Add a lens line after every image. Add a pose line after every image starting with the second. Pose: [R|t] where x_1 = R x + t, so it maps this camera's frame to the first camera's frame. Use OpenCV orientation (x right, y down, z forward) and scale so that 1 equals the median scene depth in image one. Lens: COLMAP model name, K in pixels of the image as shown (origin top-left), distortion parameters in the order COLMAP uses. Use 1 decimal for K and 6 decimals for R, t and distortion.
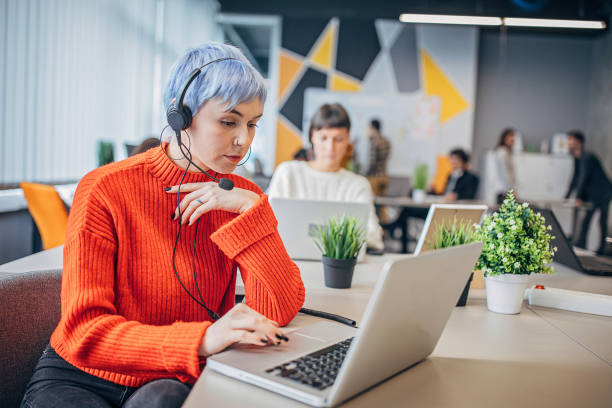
lens RADIAL K [[607.2, 0, 304.7], [0, 607.2, 206.3], [0, 0, 1]] dist [0.001343, 0.000000]
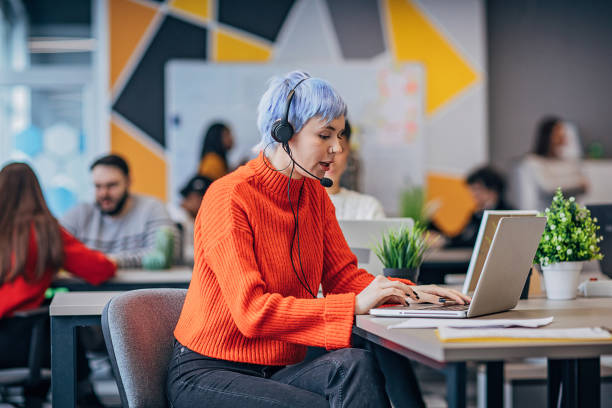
lens RADIAL K [[1523.1, 0, 304.0], [0, 1523.1, 200.7], [0, 0, 1]] dist [-0.145771, 0.000000]
pose [[0.986040, -0.062651, 0.154270, -0.540298], [0.074777, 0.994444, -0.074089, 0.165261], [-0.148771, 0.084590, 0.985247, -1.635216]]
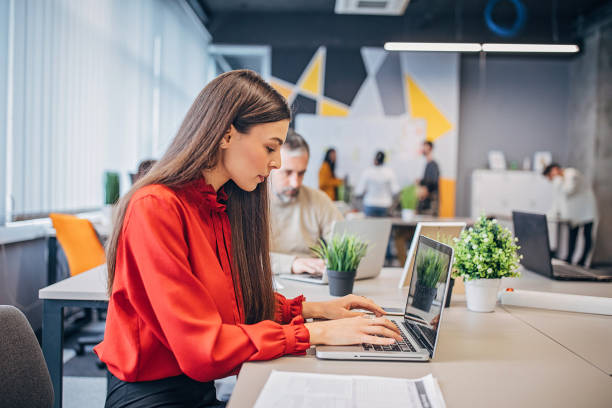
lens RADIAL K [[607.2, 0, 305.2], [0, 607.2, 204.4], [0, 0, 1]] dist [0.001343, 0.000000]
pose [[0.999480, -0.026540, 0.018309, -0.035249], [0.027234, 0.998879, -0.038724, 0.000800], [-0.017261, 0.039202, 0.999082, -0.200222]]
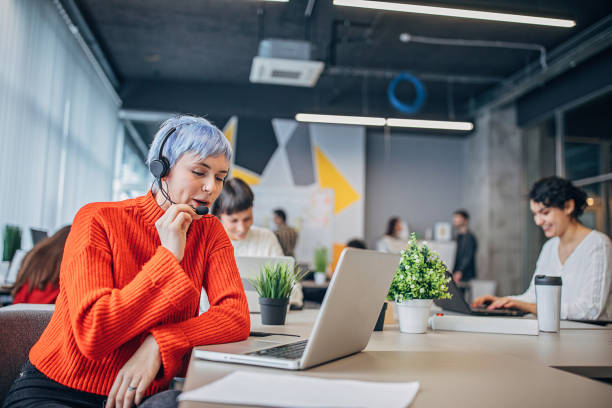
lens RADIAL K [[607.2, 0, 306.5], [0, 607.2, 200.8], [0, 0, 1]] dist [0.001343, 0.000000]
pose [[0.983936, -0.004994, 0.178450, -0.099652], [0.035174, 0.985437, -0.166360, 0.108360], [-0.175020, 0.169965, 0.969783, -0.188575]]
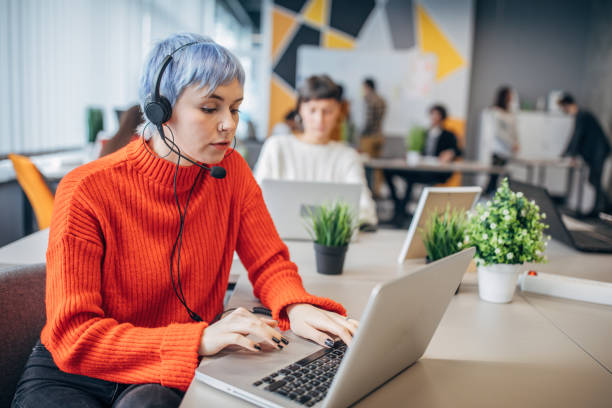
lens RADIAL K [[607.2, 0, 301.6], [0, 607.2, 204.9], [0, 0, 1]] dist [0.001343, 0.000000]
pose [[0.999974, -0.006604, 0.002836, 0.007899], [0.006383, 0.997390, 0.071925, -0.056391], [-0.003304, -0.071905, 0.997406, 0.020003]]
